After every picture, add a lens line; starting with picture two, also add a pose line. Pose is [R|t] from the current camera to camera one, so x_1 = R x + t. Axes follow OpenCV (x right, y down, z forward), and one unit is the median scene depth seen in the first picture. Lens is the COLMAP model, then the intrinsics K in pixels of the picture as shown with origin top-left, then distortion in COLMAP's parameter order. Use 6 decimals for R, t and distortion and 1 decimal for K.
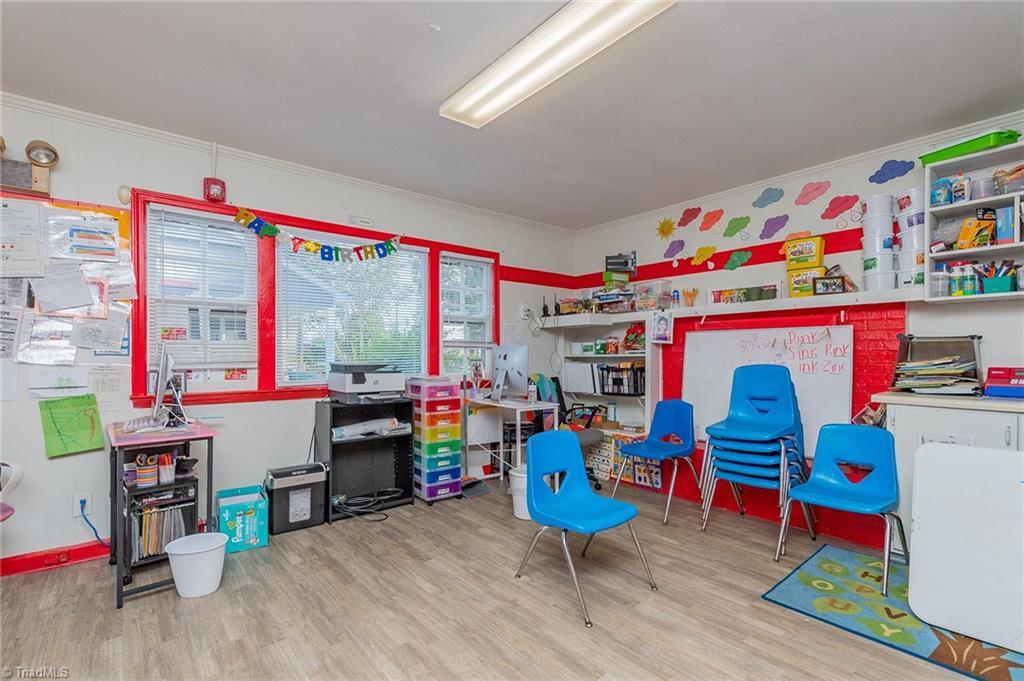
lens RADIAL K [[463.4, 0, 493.7], [0, 463.4, 356.0], [0, 0, 1]] dist [0.002488, -0.000858]
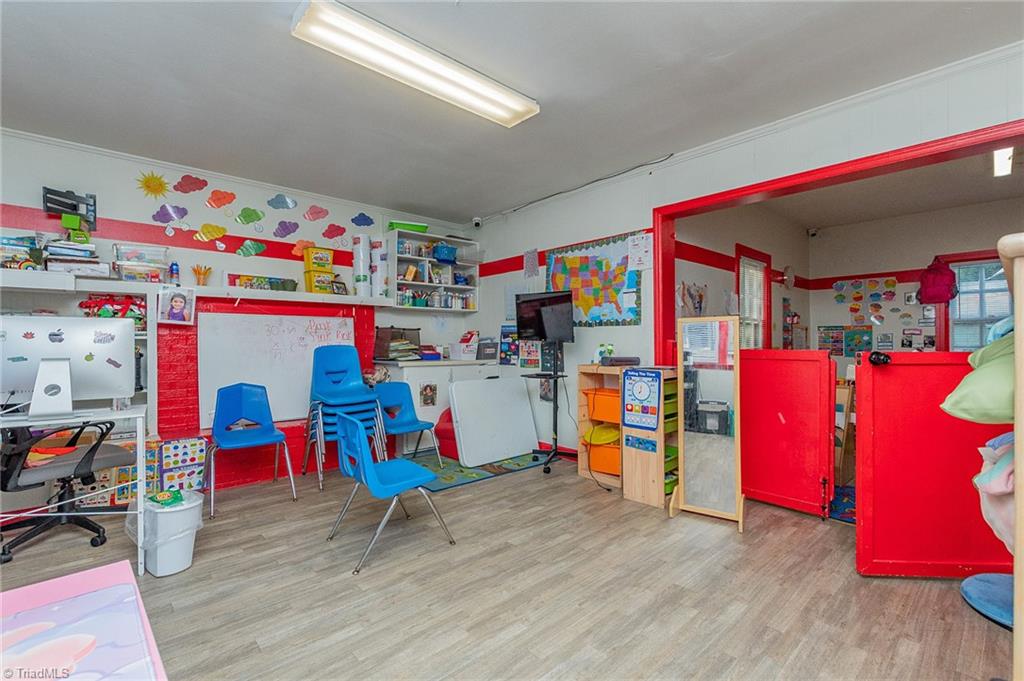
lens RADIAL K [[463.4, 0, 510.6], [0, 463.4, 343.9], [0, 0, 1]] dist [0.002488, -0.000858]
pose [[-0.060136, 0.000150, 0.998190, -0.642379], [0.004514, 0.999990, 0.000122, 0.014932], [-0.998180, 0.004513, -0.060137, 0.537815]]
